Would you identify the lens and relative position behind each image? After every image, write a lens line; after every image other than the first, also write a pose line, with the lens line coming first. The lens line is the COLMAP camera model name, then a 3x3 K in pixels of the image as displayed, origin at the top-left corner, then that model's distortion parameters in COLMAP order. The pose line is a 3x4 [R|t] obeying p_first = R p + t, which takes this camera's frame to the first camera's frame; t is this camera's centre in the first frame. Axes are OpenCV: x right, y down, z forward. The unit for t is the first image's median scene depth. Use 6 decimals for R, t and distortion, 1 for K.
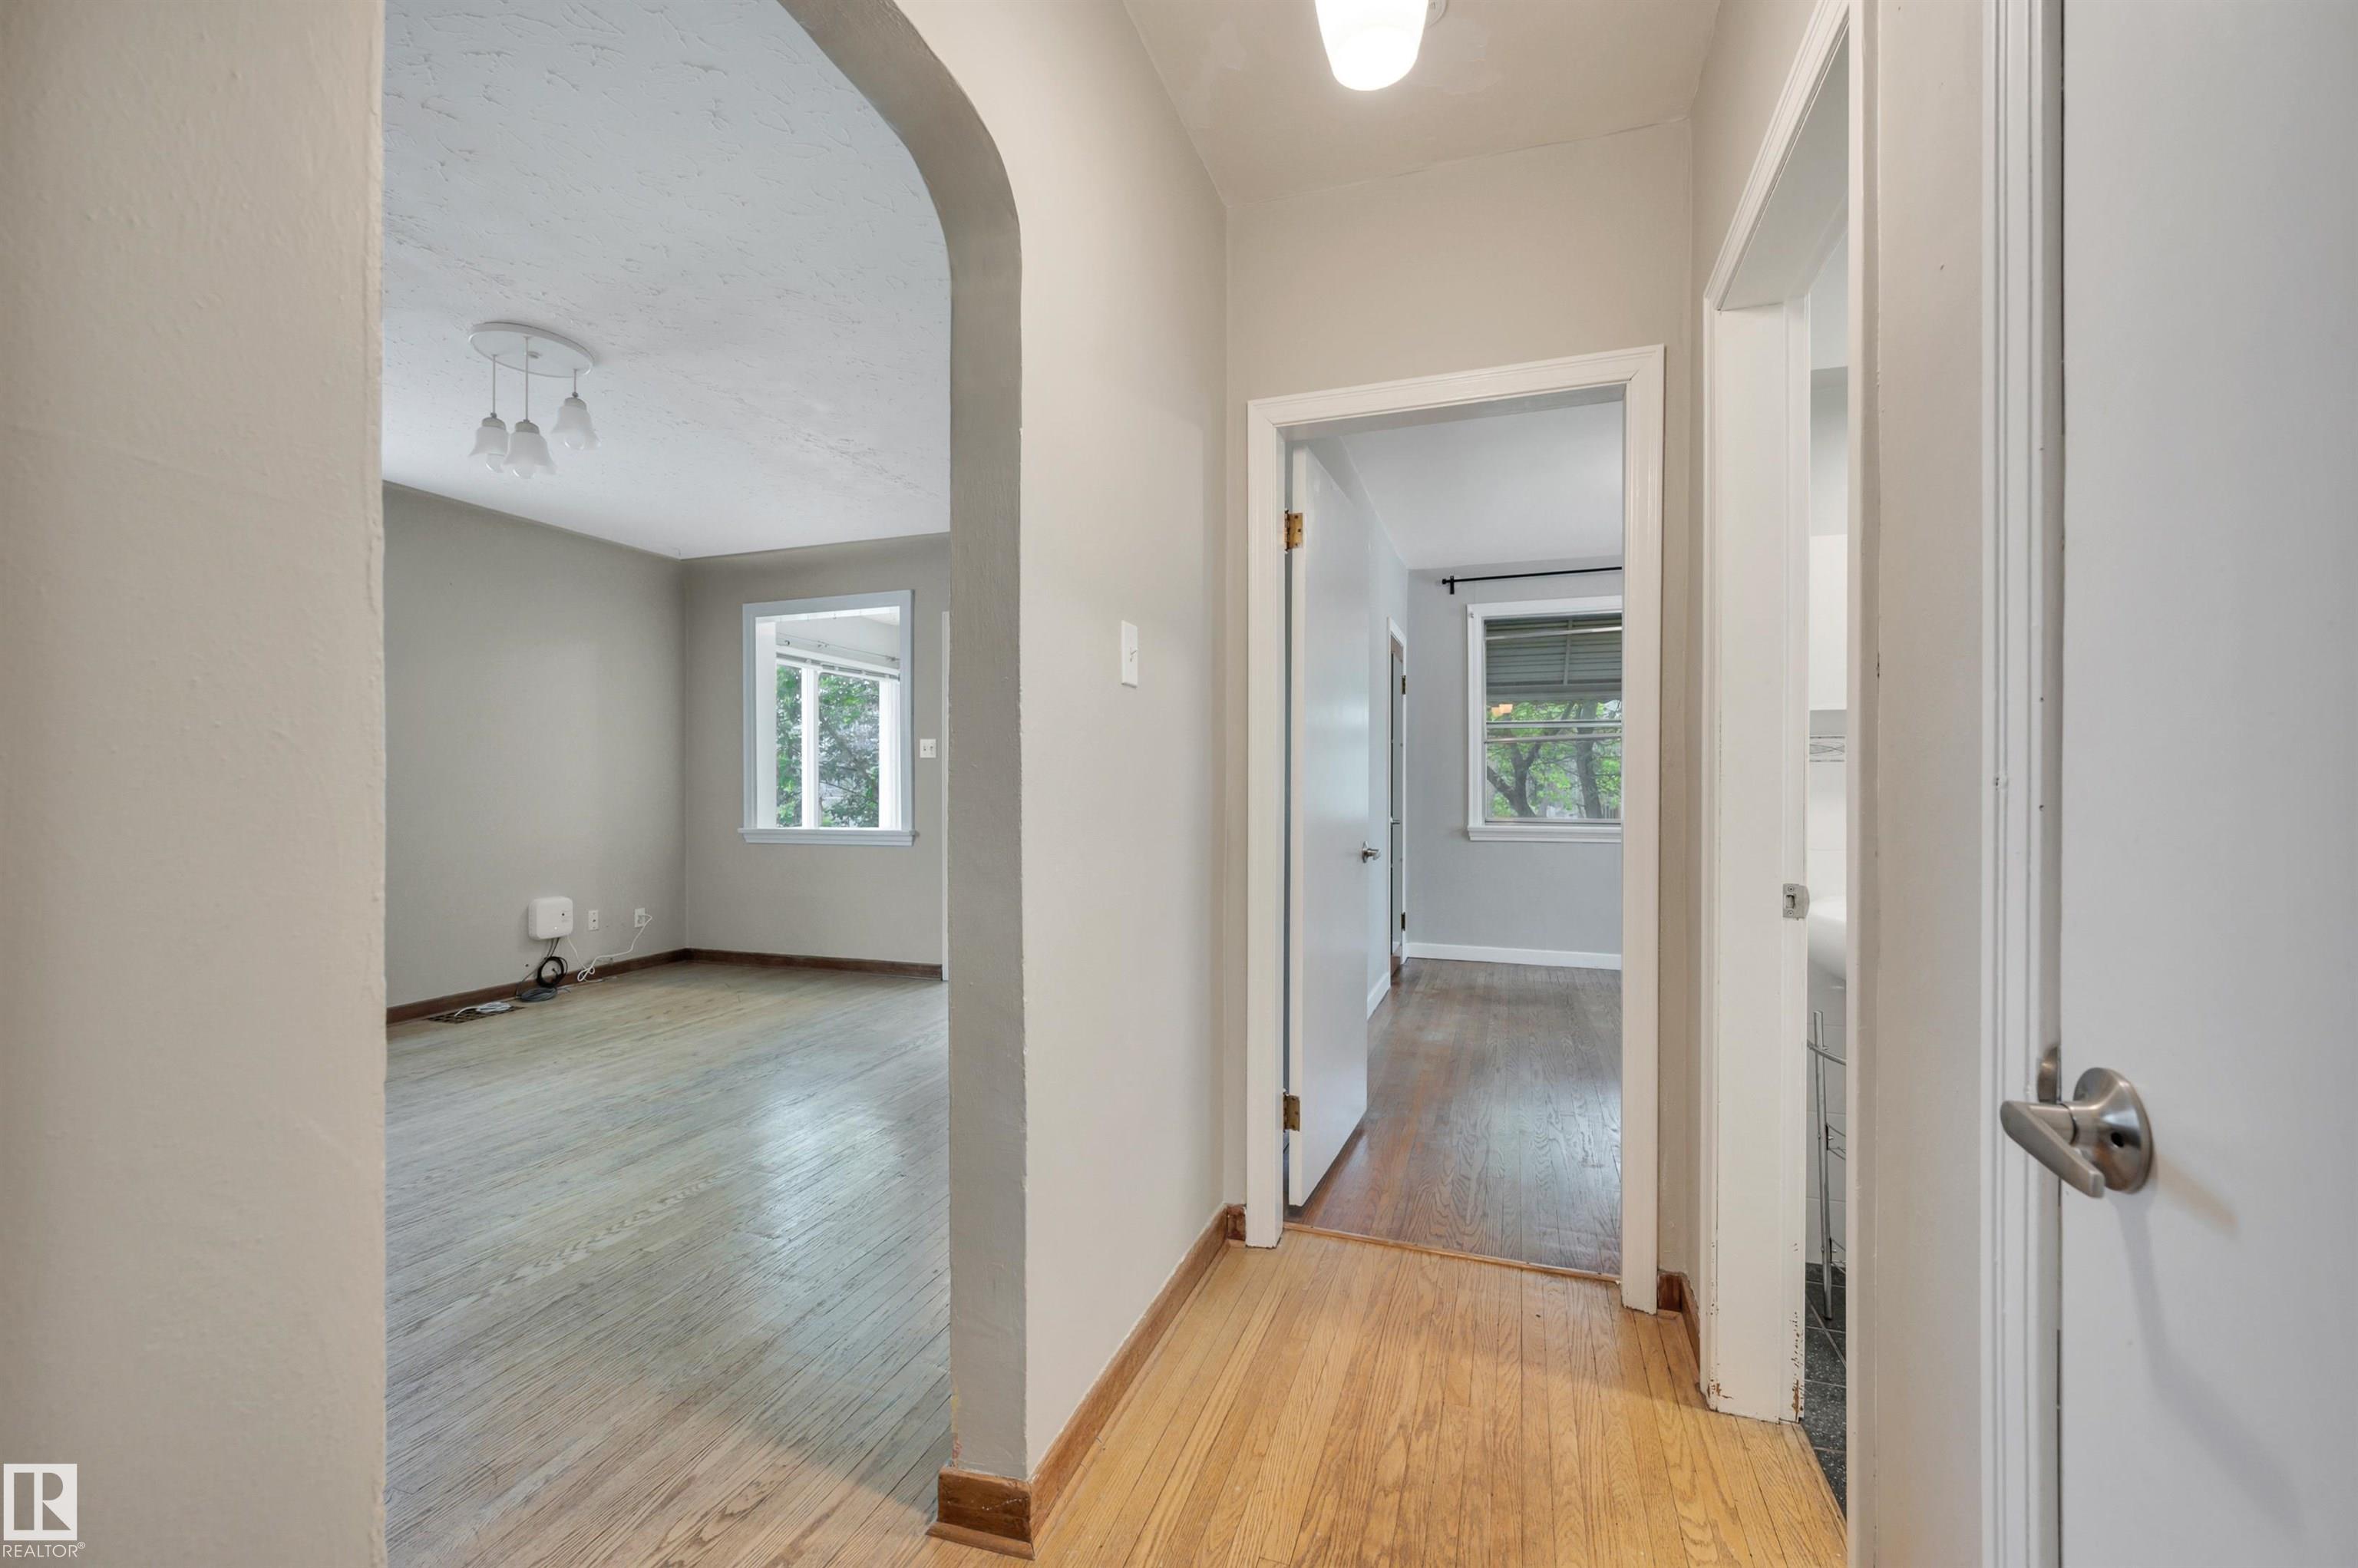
lens RADIAL K [[938.2, 0, 1191.3], [0, 938.2, 784.1], [0, 0, 1]] dist [0.000962, 0.000081]
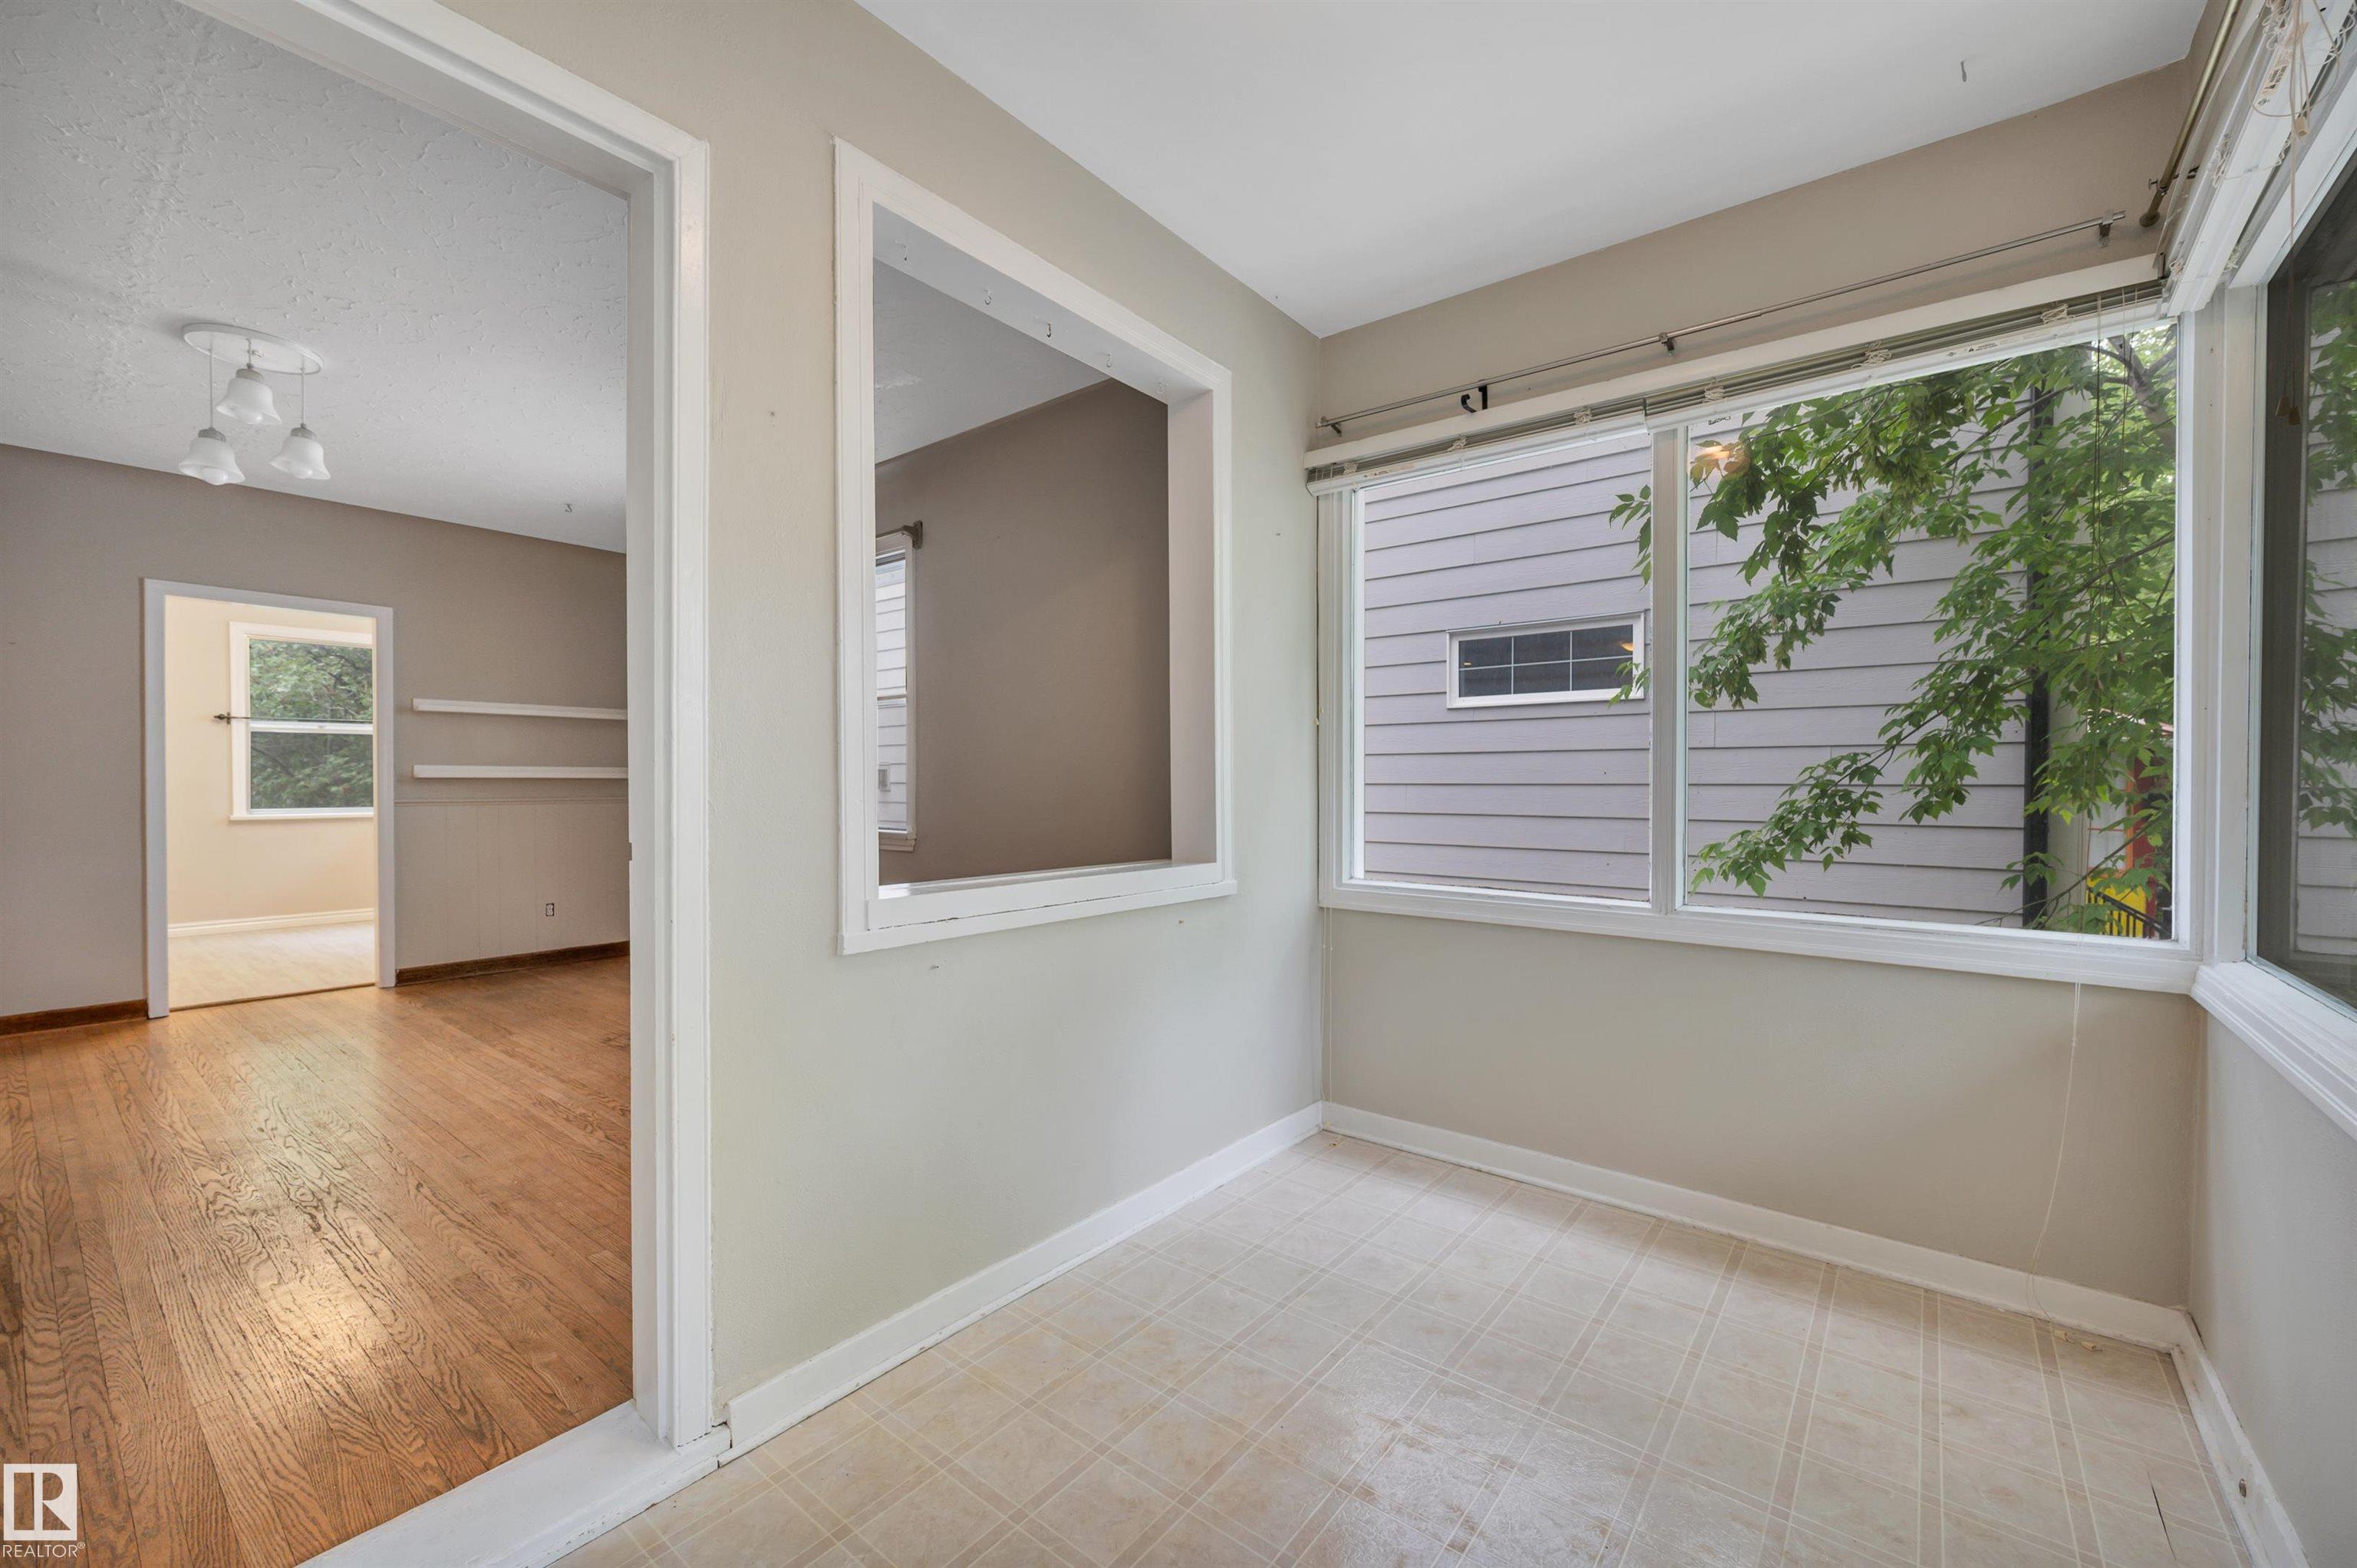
lens RADIAL K [[945.2, 0, 1197.2], [0, 945.2, 778.8], [0, 0, 1]] dist [0.000247, 0.000363]
pose [[-0.323177, -0.001569, -0.946337, -0.029381], [0.003782, 0.999988, -0.002949, 0.009114], [0.946331, -0.004532, -0.323168, 1.301169]]
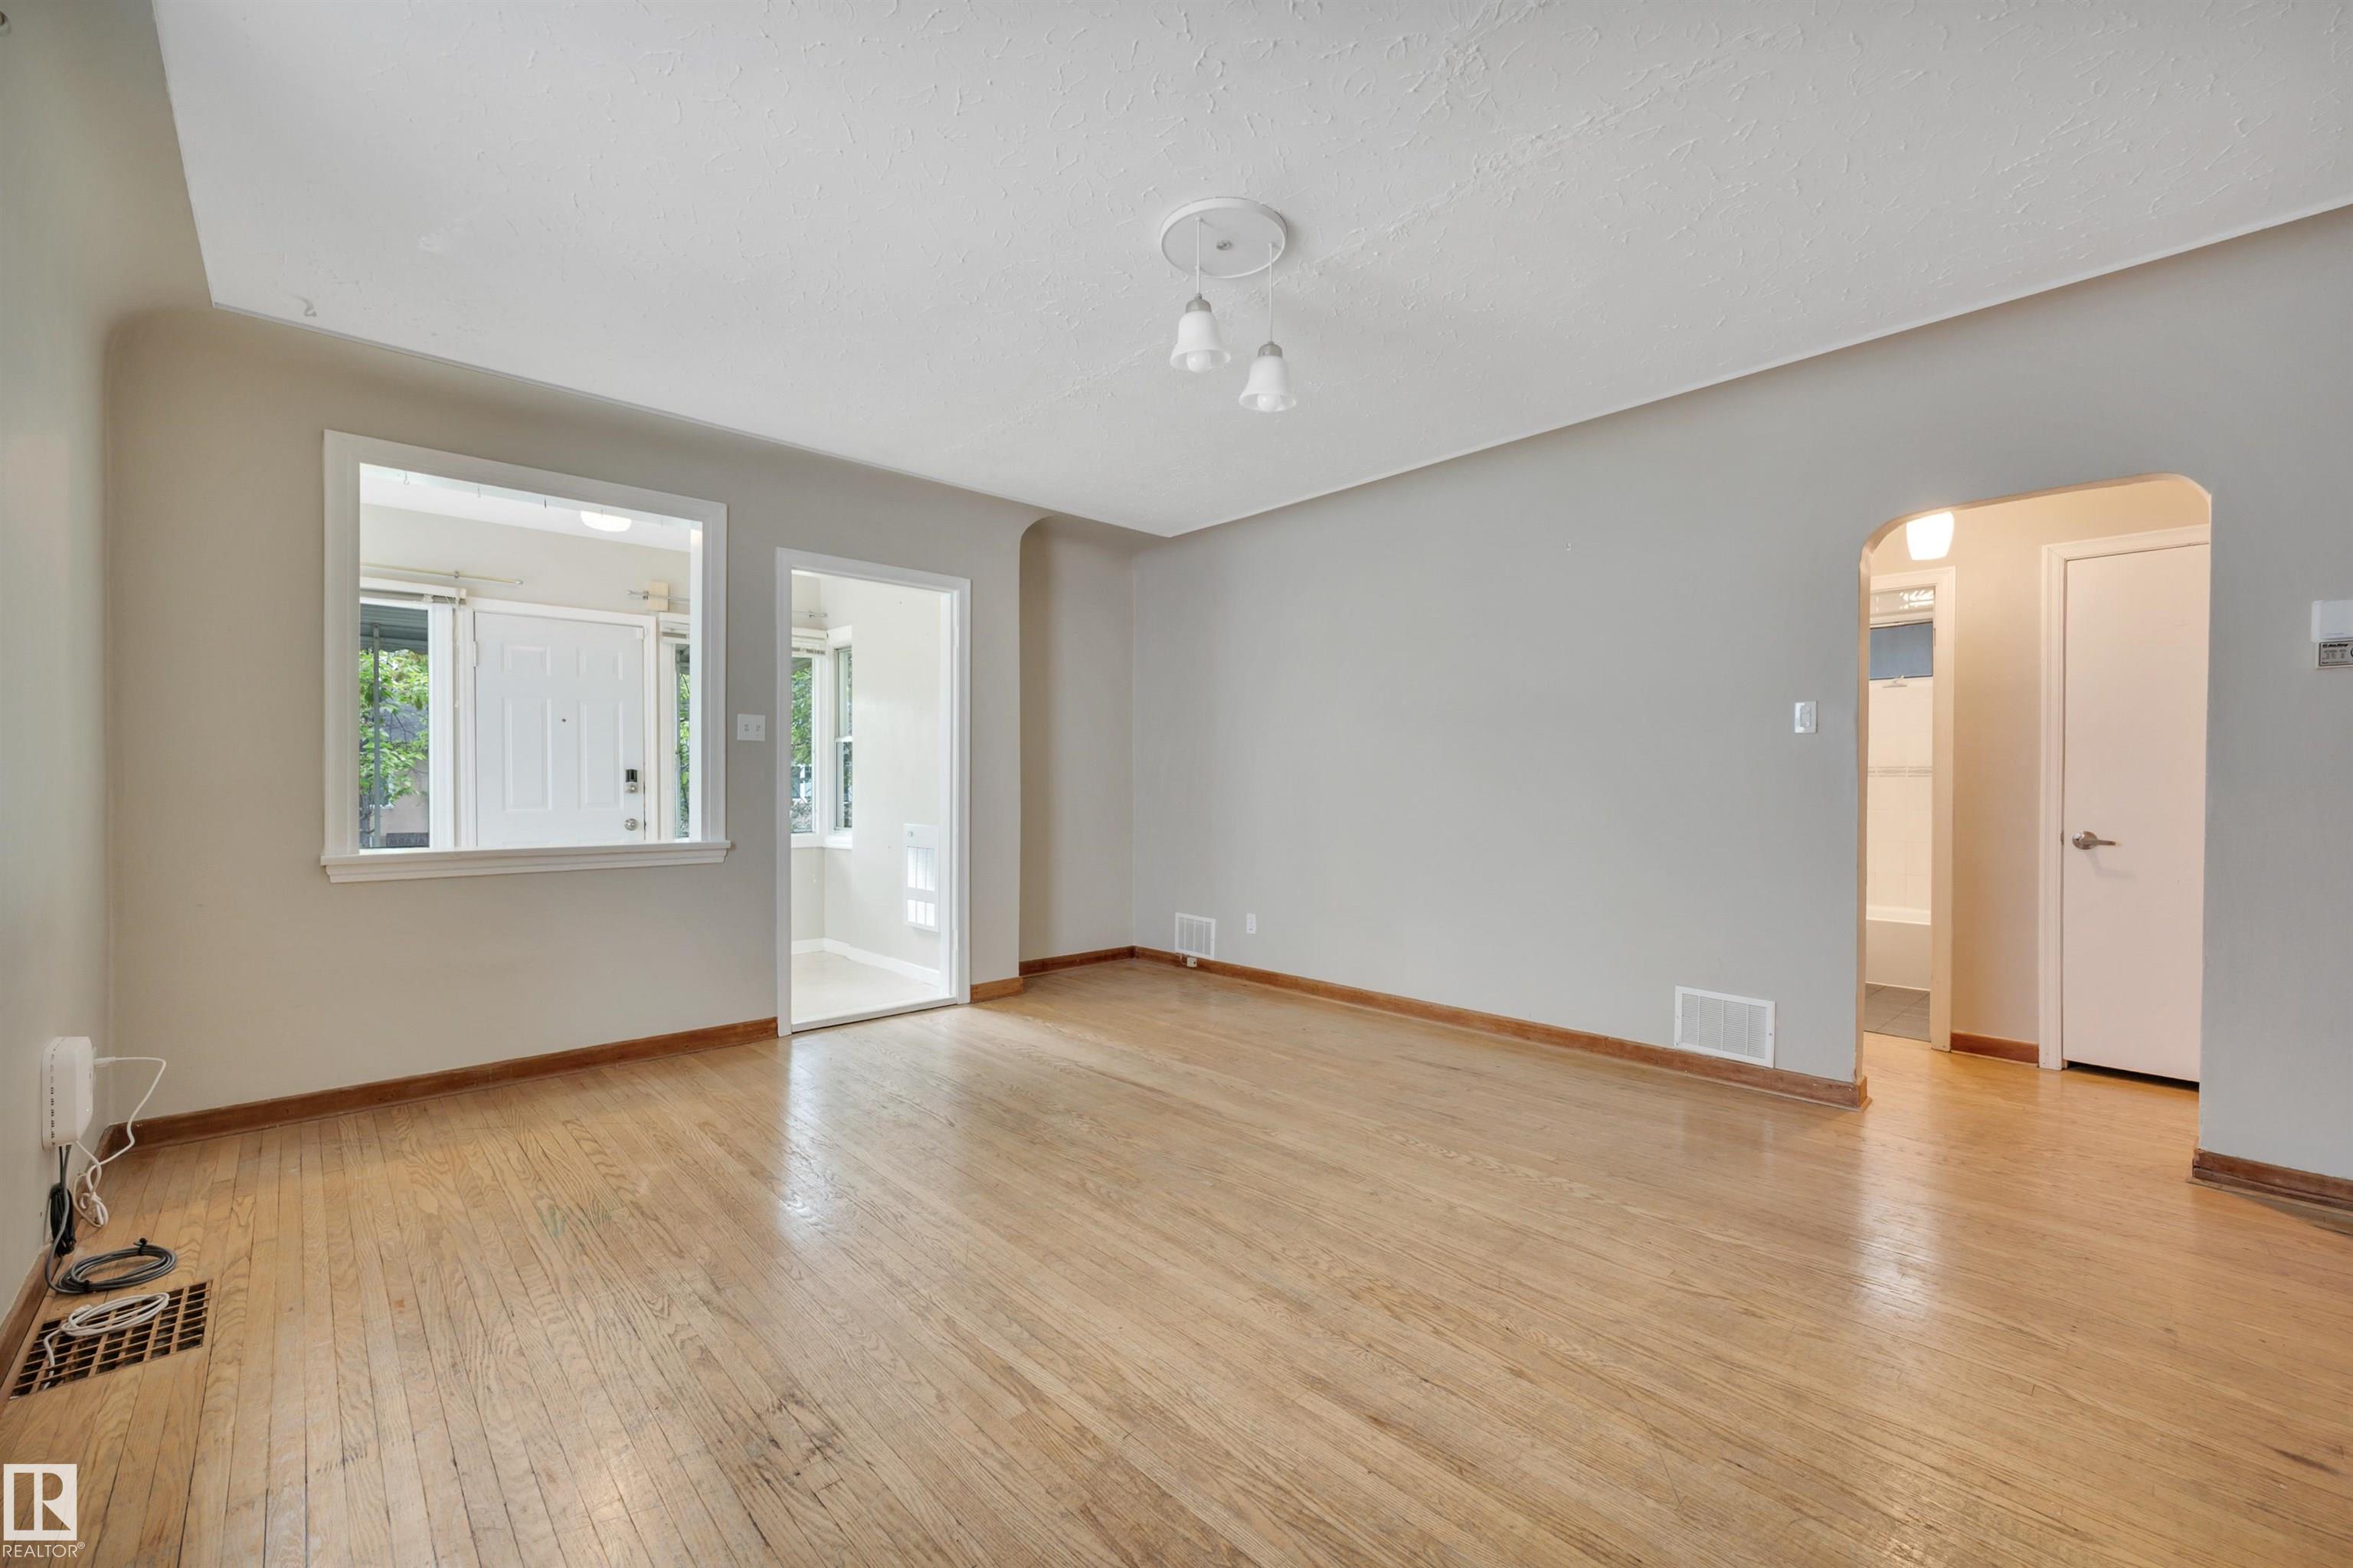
lens RADIAL K [[962.2, 0, 1191.3], [0, 962.2, 783.7], [0, 0, 1]] dist [0.001197, 0.000211]
pose [[0.467998, 0.002482, 0.883726, -0.816845], [-0.005296, 0.999986, -0.000004, 0.004145], [-0.883714, -0.004679, 0.468005, 0.356238]]
